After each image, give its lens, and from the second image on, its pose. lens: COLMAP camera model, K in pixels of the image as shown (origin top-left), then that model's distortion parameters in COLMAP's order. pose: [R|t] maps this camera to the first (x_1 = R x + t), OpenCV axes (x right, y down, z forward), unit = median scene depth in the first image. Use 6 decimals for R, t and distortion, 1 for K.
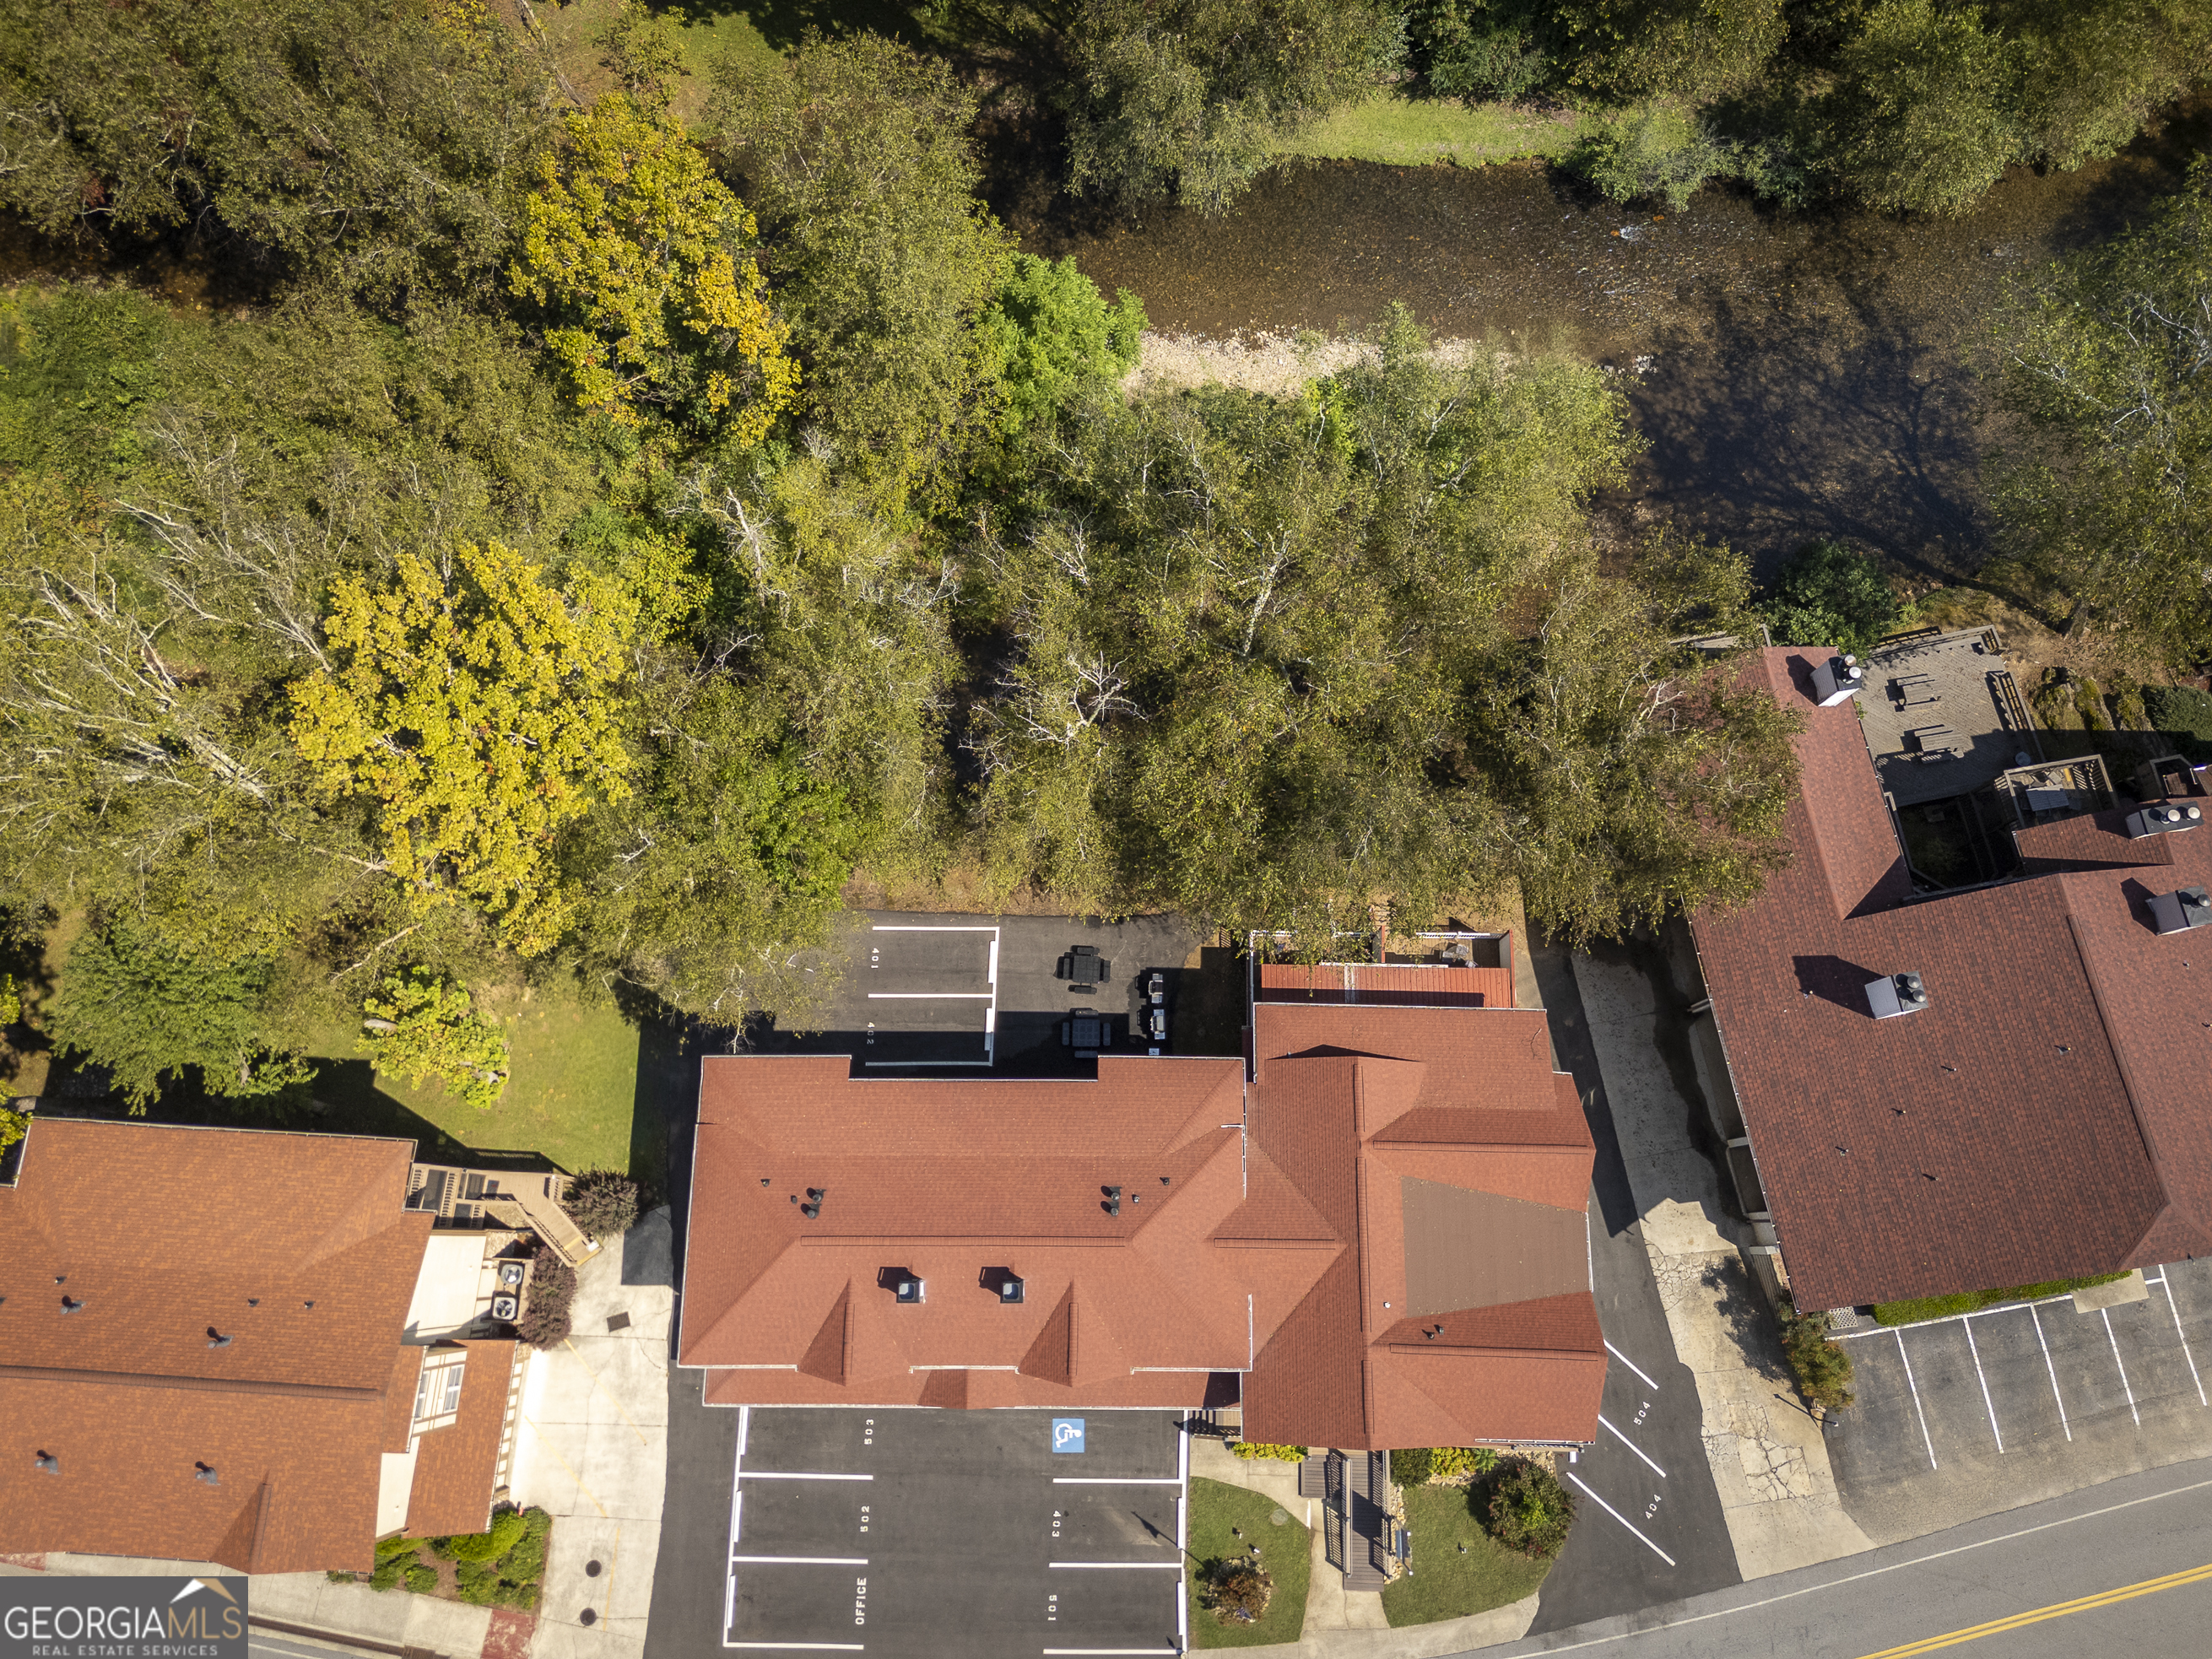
lens RADIAL K [[1626.0, 0, 1106.7], [0, 1626.0, 821.4], [0, 0, 1]] dist [0.097170, -0.120184]
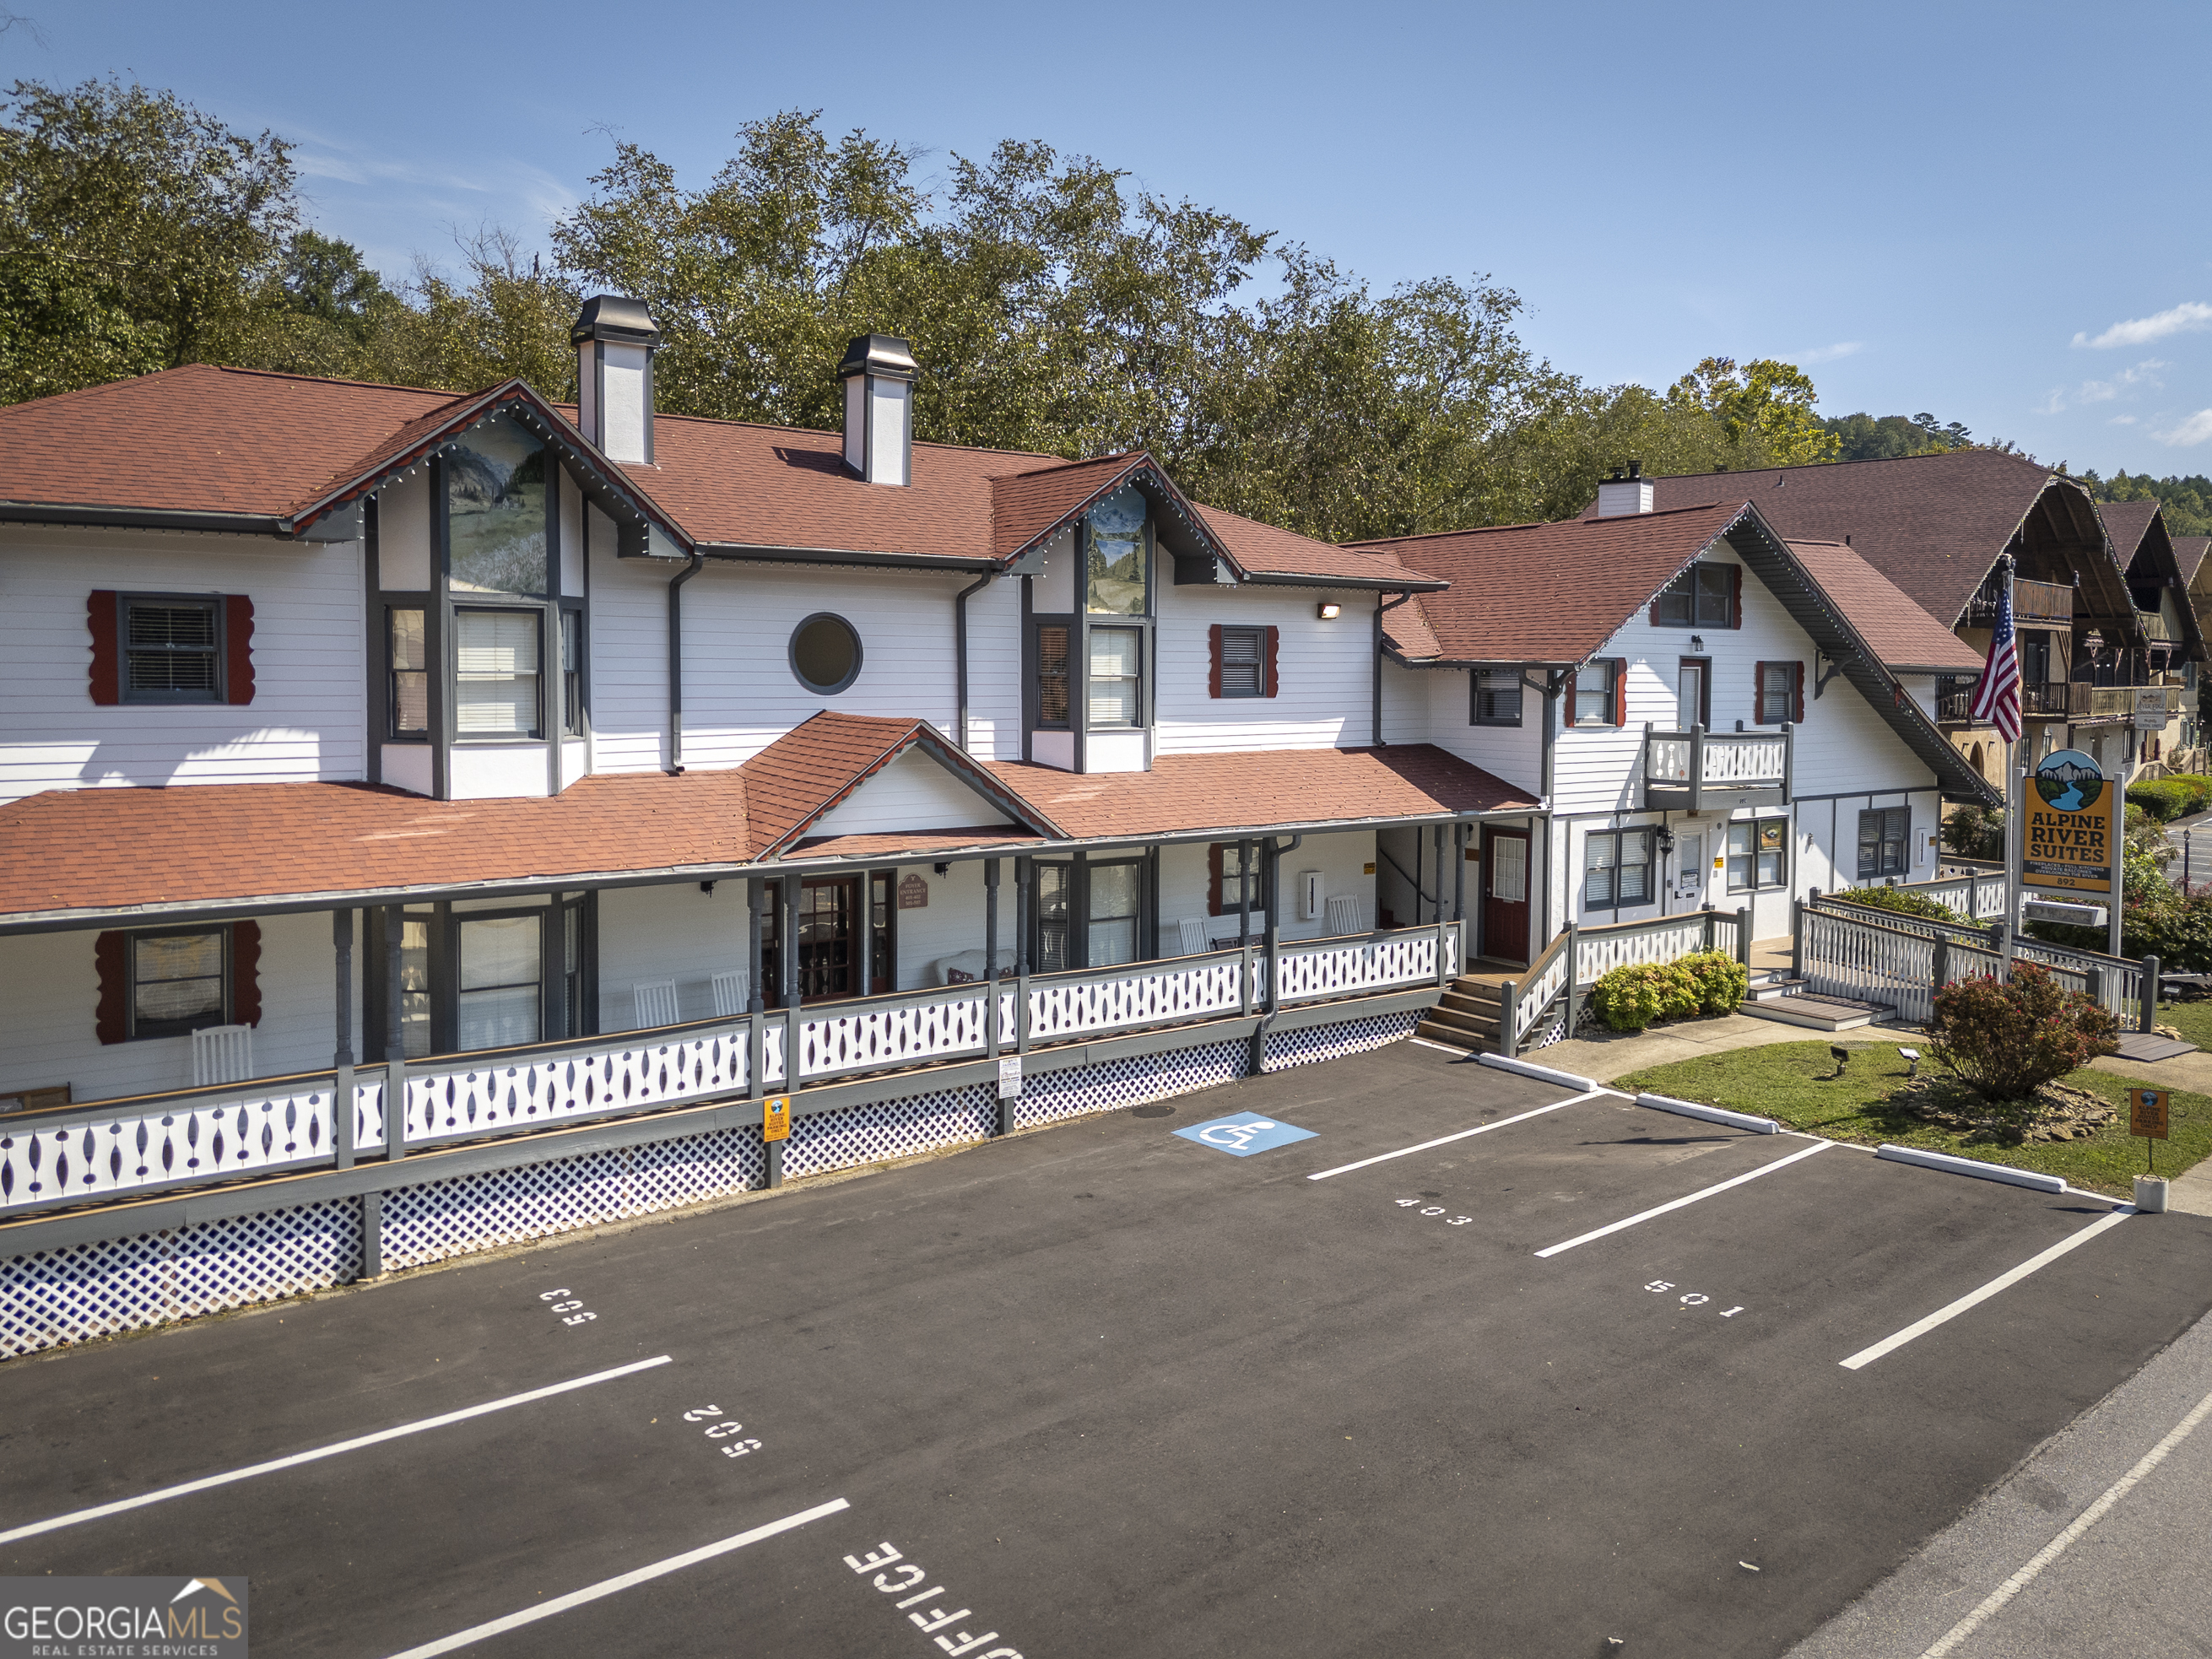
lens RADIAL K [[1652.3, 0, 1092.8], [0, 1652.3, 757.9], [0, 0, 1]] dist [0.081468, -0.080869]
pose [[0.793876, -0.014702, 0.607902, -0.229211], [0.585010, 0.291225, -0.756936, 0.573867], [-0.165908, 0.956542, 0.239797, 0.885714]]
